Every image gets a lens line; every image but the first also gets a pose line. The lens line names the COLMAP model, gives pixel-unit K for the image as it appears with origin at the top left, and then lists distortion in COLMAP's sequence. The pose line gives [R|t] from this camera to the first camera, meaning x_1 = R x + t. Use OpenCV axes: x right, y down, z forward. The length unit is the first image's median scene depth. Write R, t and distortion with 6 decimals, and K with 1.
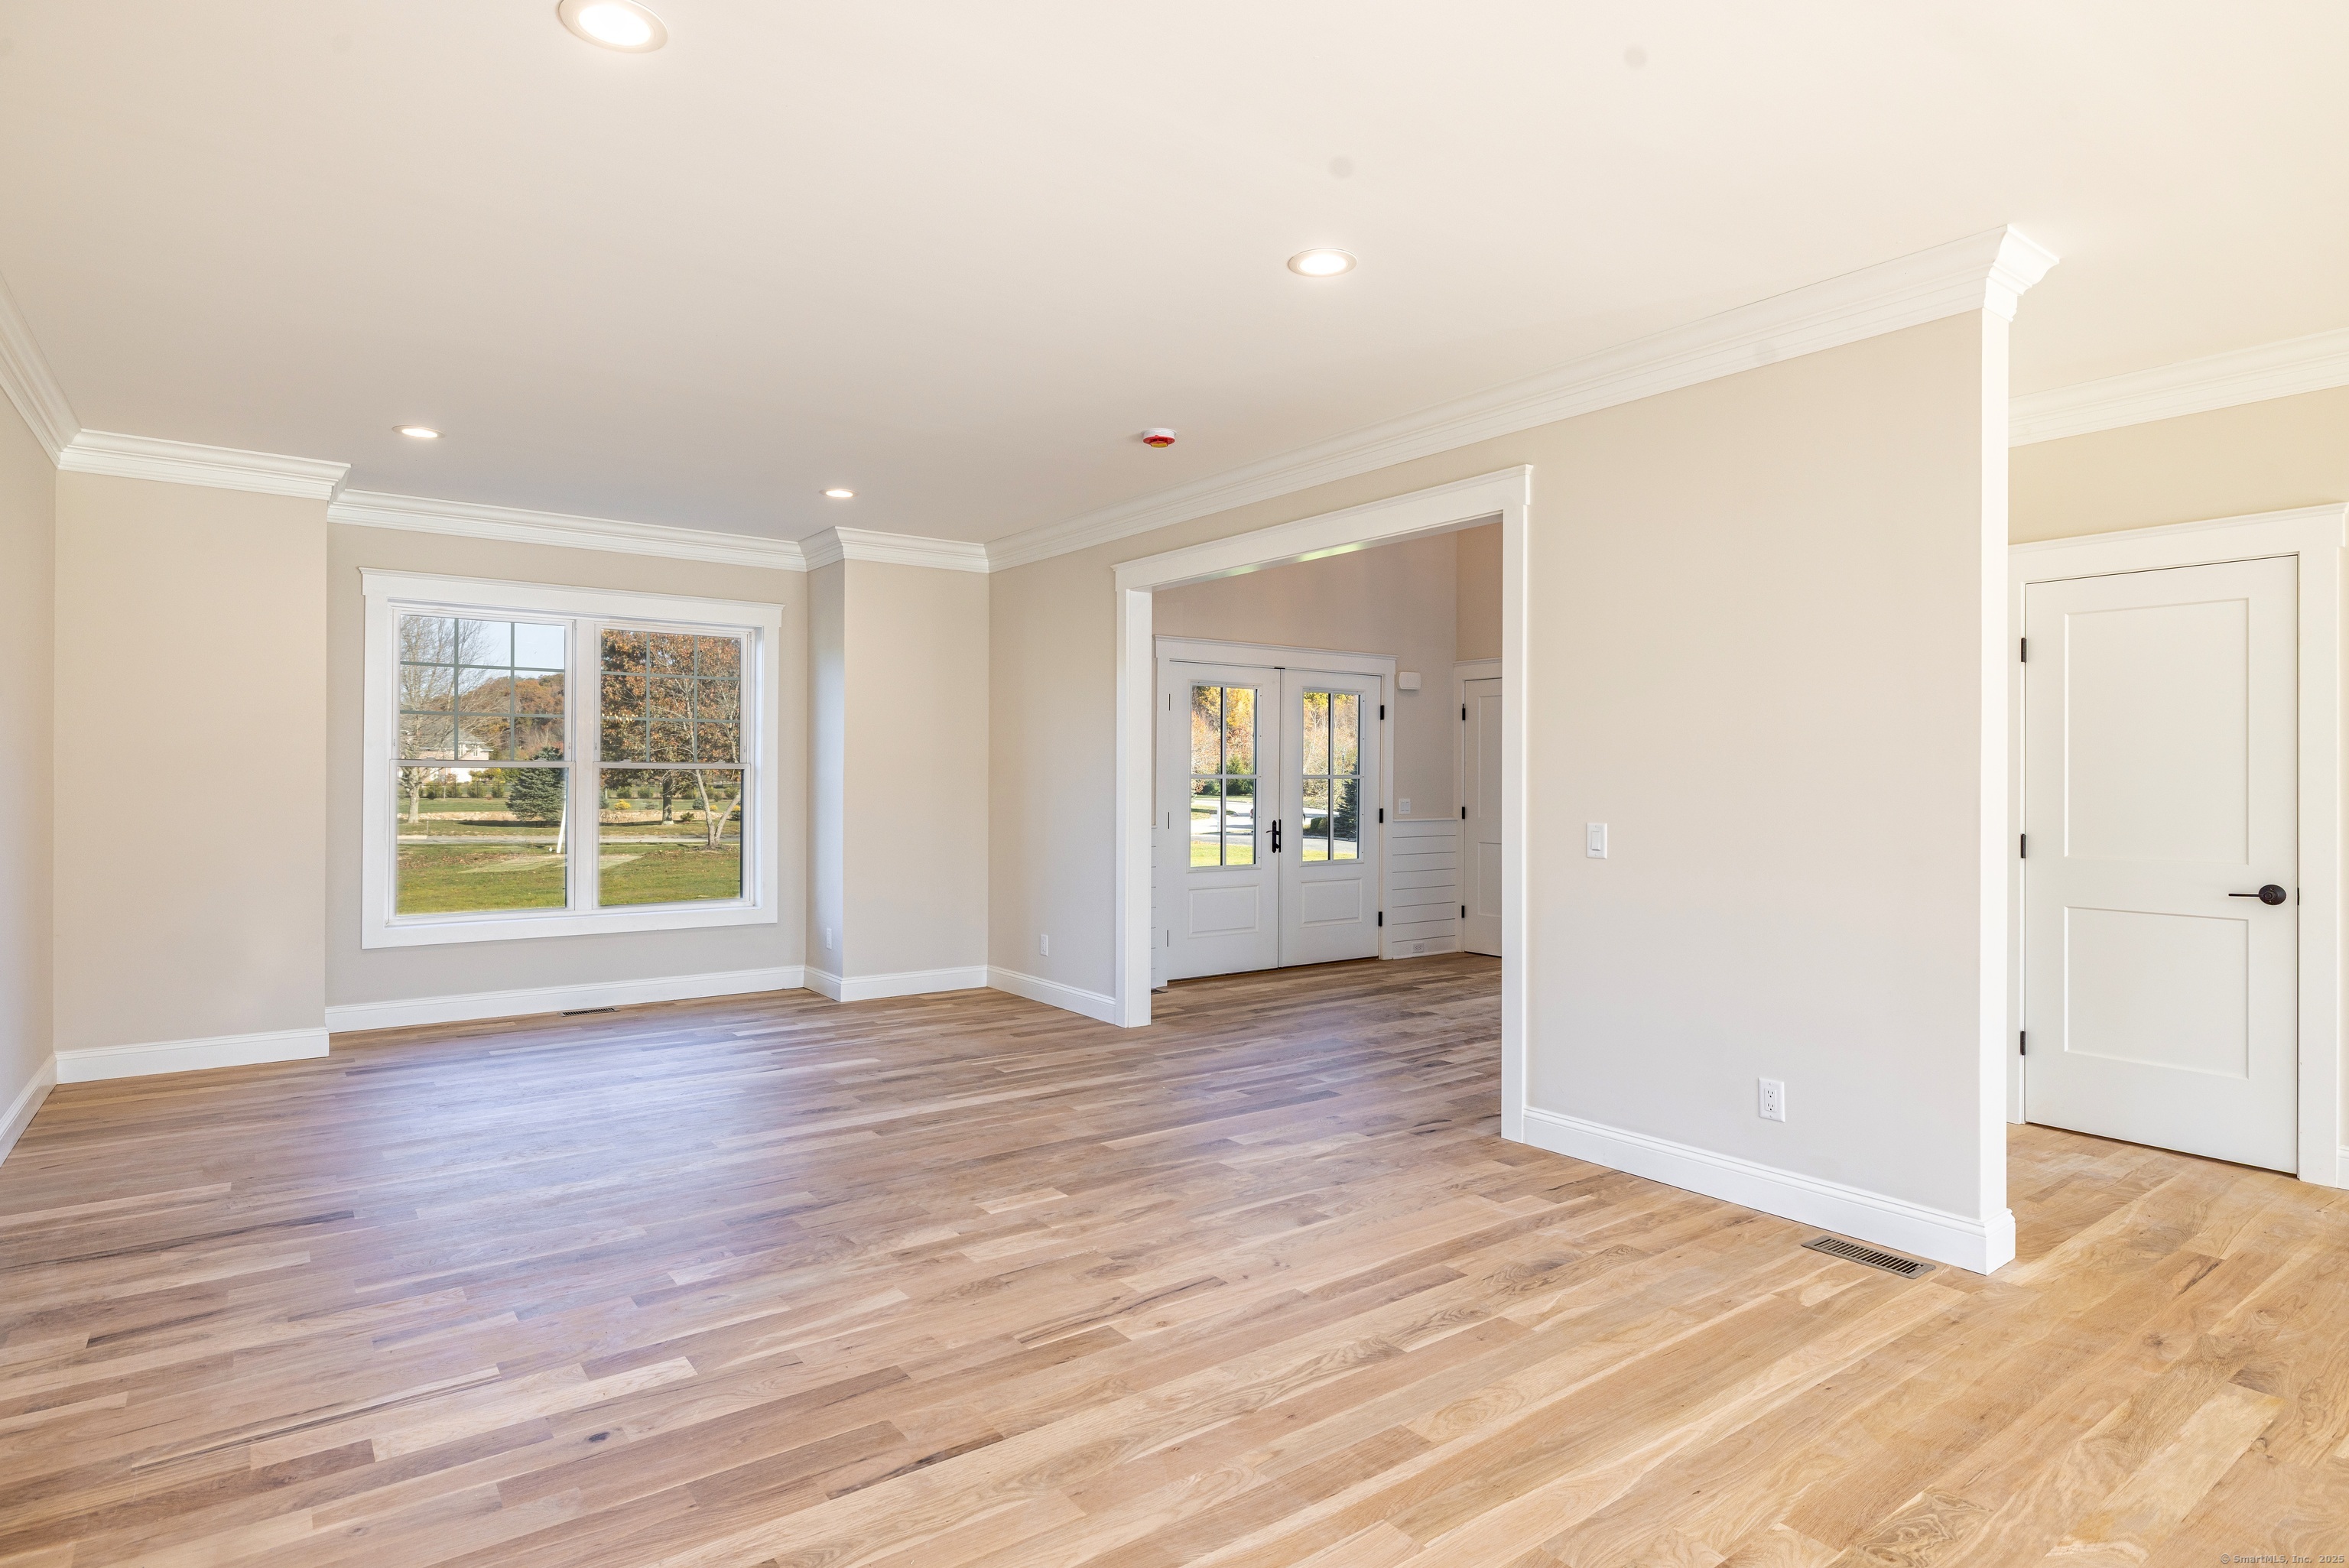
lens RADIAL K [[1188.0, 0, 1213.2], [0, 1188.0, 765.1], [0, 0, 1]] dist [-0.004808, -0.002449]
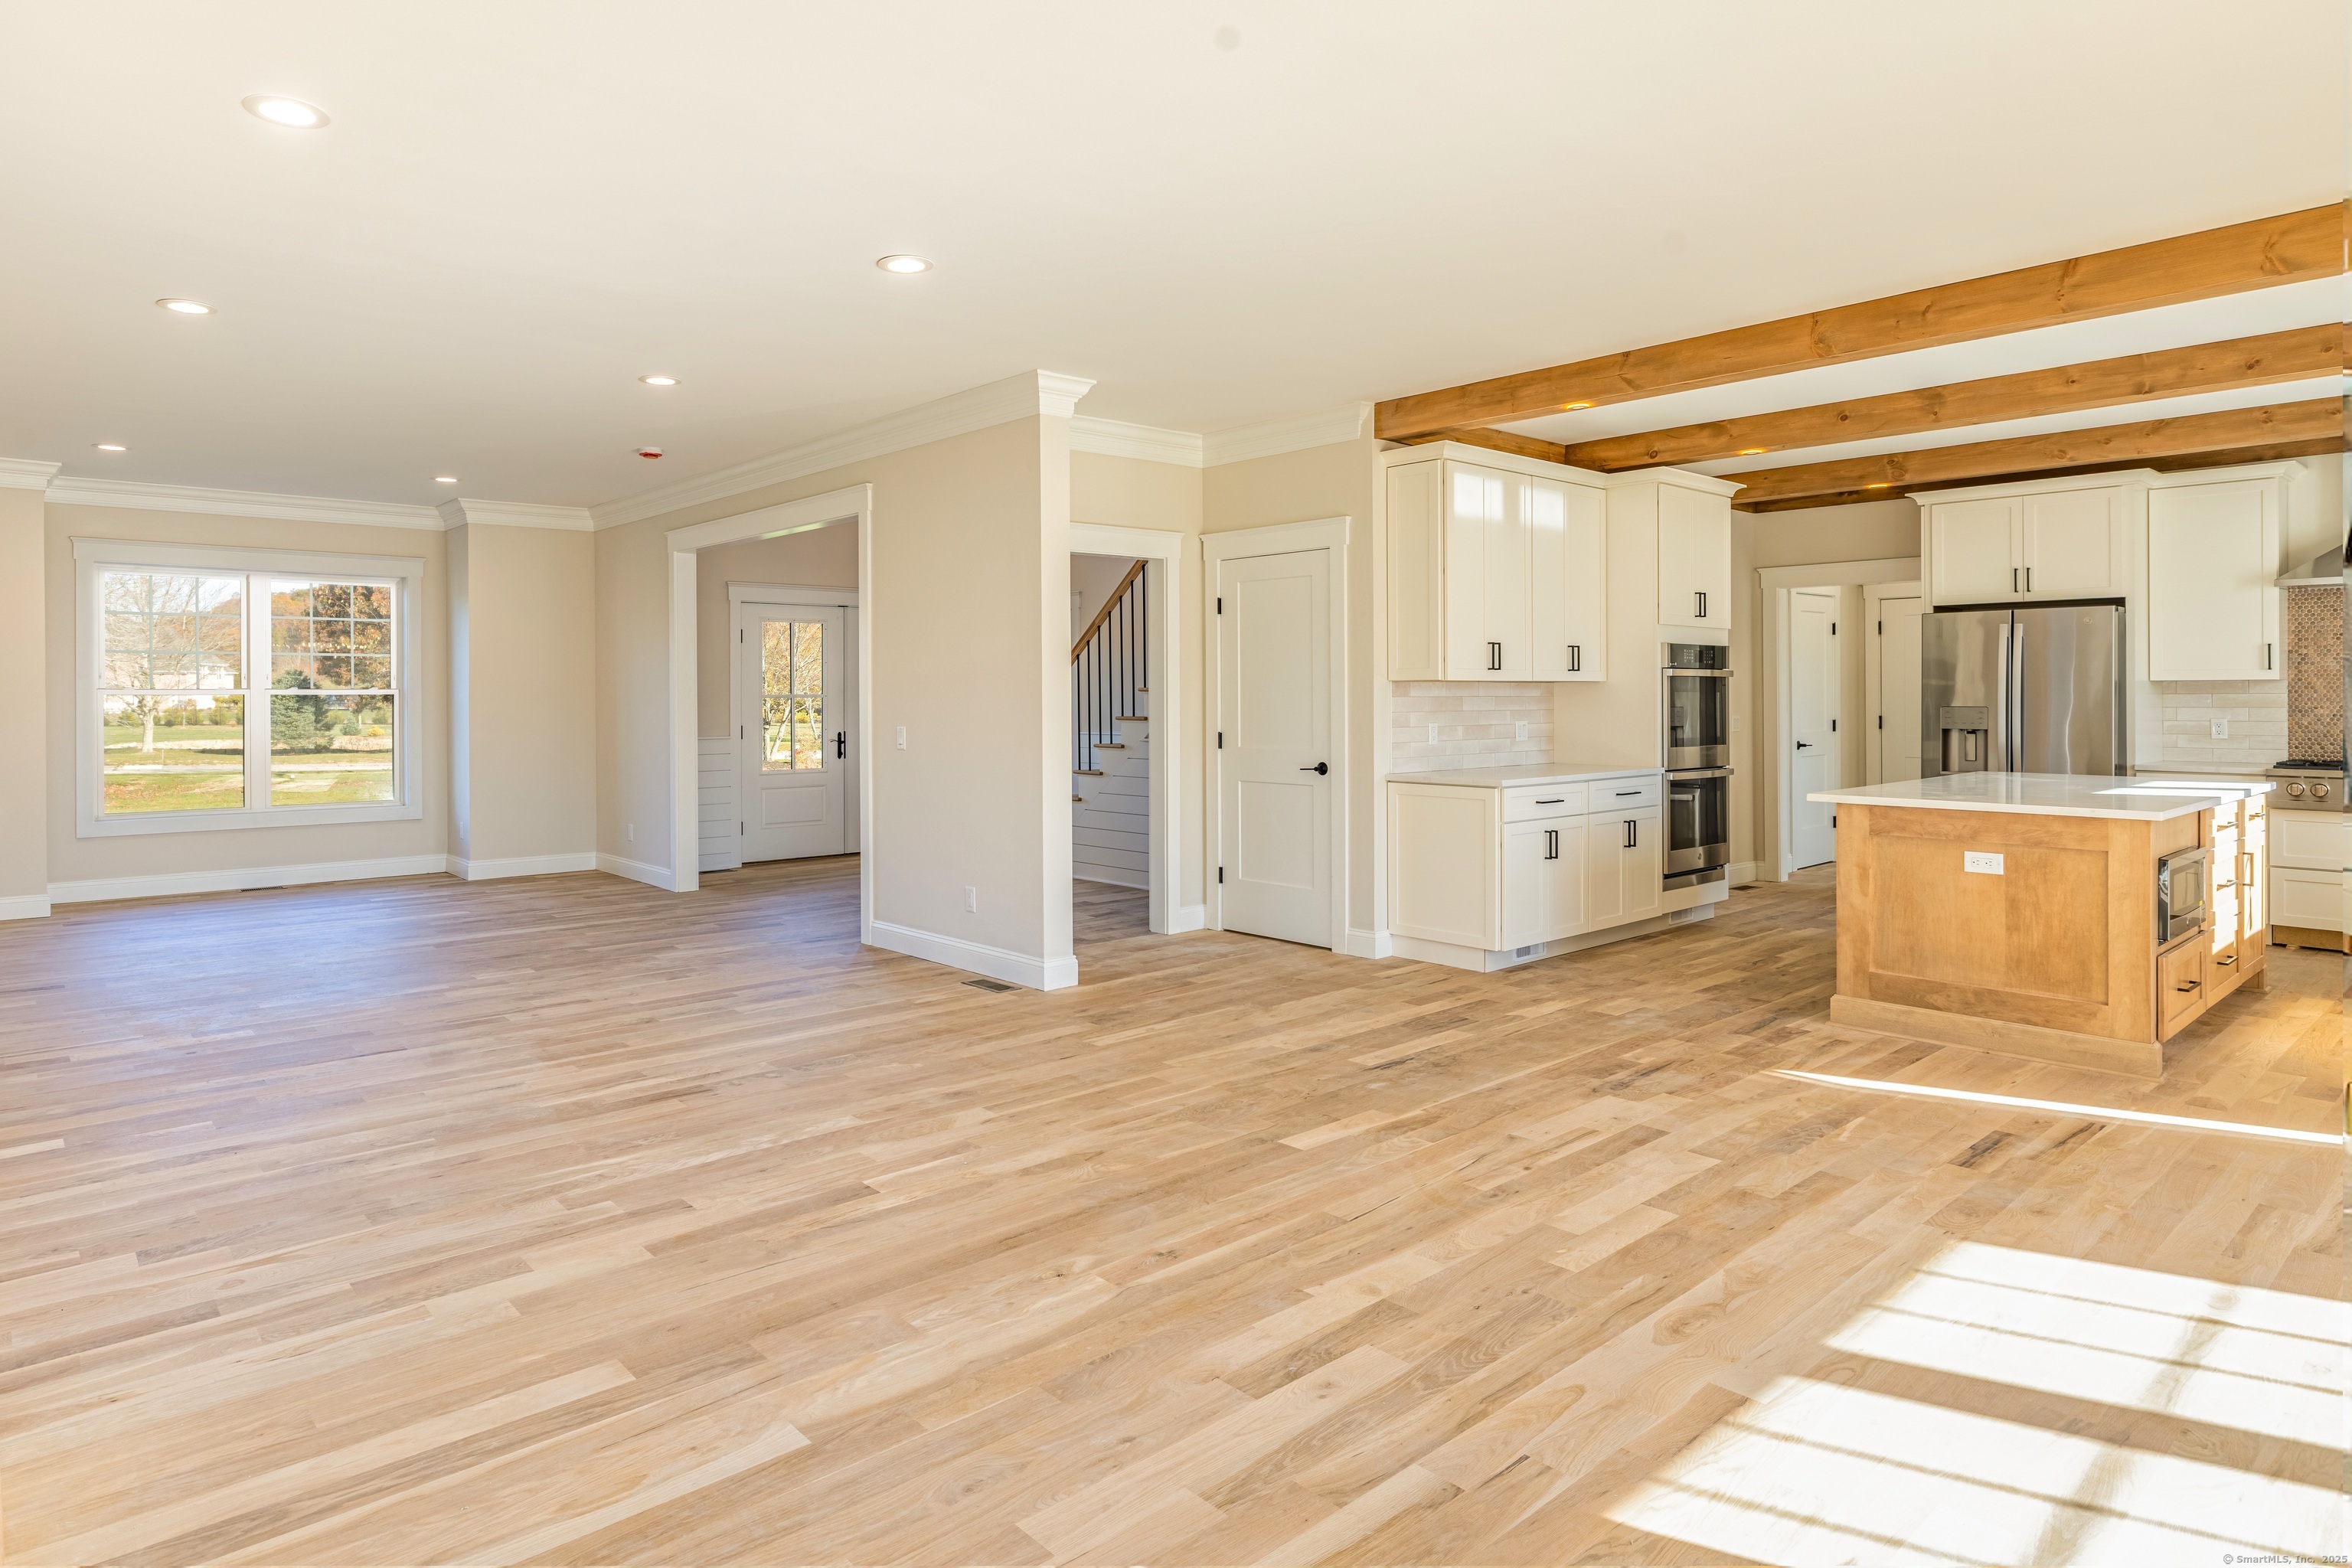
lens RADIAL K [[1309.0, 0, 1062.3], [0, 1309.0, 685.9], [0, 0, 1]] dist [-0.005132, 0.000031]
pose [[0.999837, -0.007397, 0.016449, 0.291102], [0.007355, 0.999969, 0.002636, -0.002925], [-0.016468, -0.002514, 0.999861, -0.382200]]
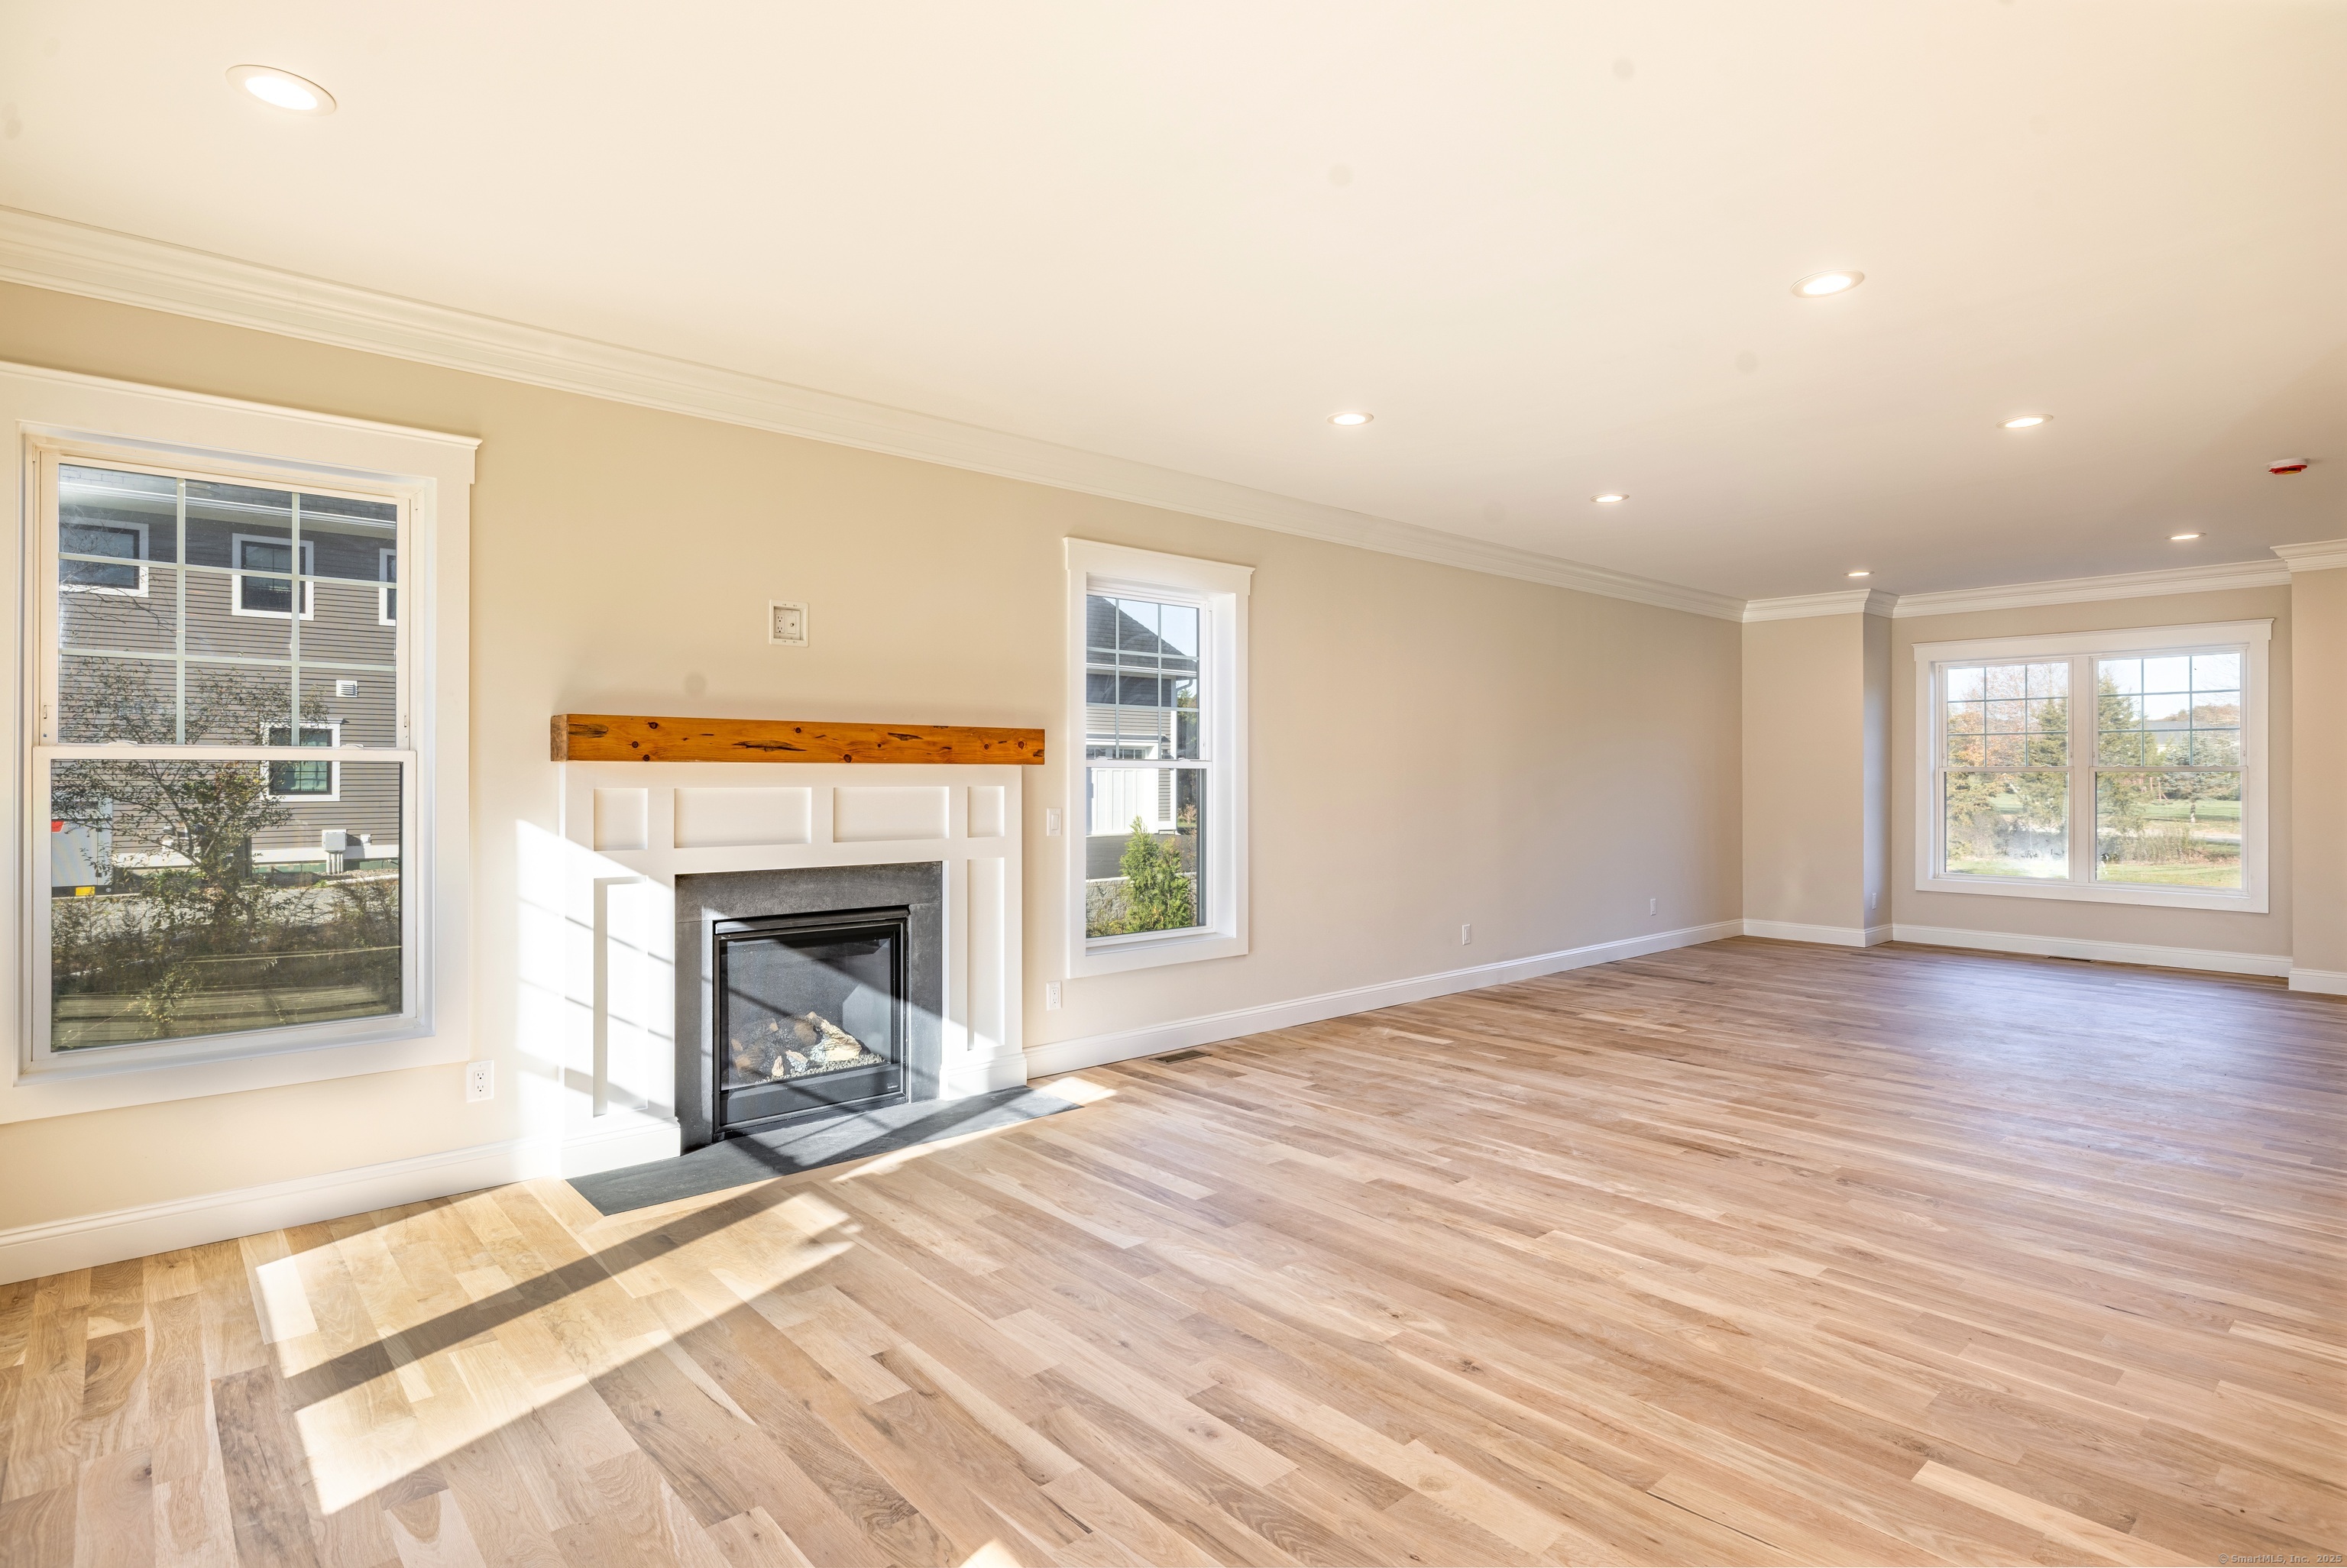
lens RADIAL K [[1186.9, 0, 1176.1], [0, 1186.9, 777.1], [0, 0, 1]] dist [-0.004808, -0.002449]
pose [[0.052041, -0.003702, -0.998638, 0.687459], [0.010508, 0.999940, -0.003159, 0.001458], [0.998590, -0.010330, 0.052077, -0.069316]]
